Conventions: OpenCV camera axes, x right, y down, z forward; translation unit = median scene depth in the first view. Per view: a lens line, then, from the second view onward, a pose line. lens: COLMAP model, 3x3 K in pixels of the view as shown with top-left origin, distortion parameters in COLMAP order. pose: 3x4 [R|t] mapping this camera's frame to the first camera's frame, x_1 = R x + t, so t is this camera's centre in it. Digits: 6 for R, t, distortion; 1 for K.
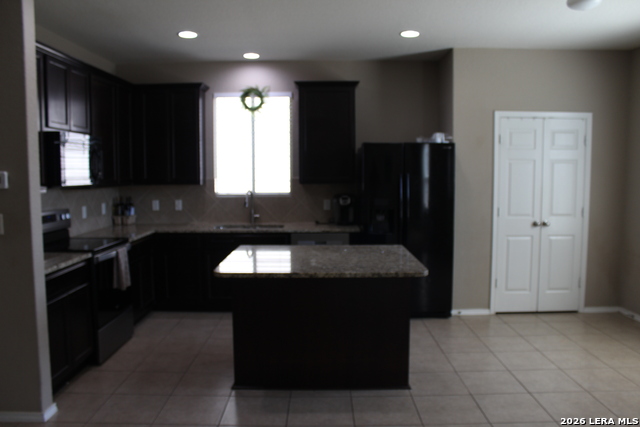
lens RADIAL K [[522.8, 0, 320.0], [0, 522.8, 213.5], [0, 0, 1]] dist [-0.095103, 0.009263]
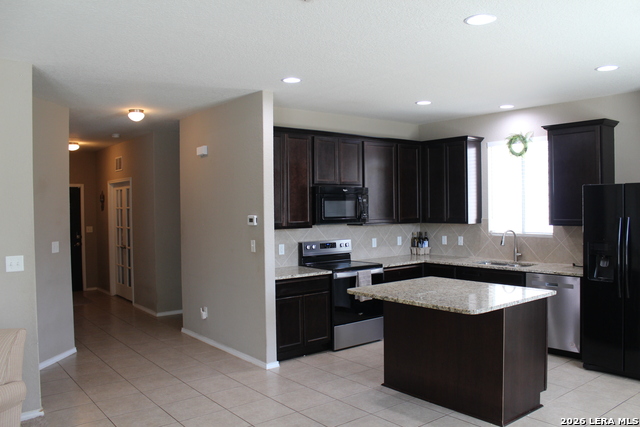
lens RADIAL K [[522.8, 0, 320.0], [0, 522.8, 213.5], [0, 0, 1]] dist [-0.095103, 0.009263]
pose [[0.636698, 0.007394, -0.771078, 0.430776], [-0.055042, 0.997839, -0.035882, -0.018889], [0.769146, 0.065287, 0.635729, 0.021679]]
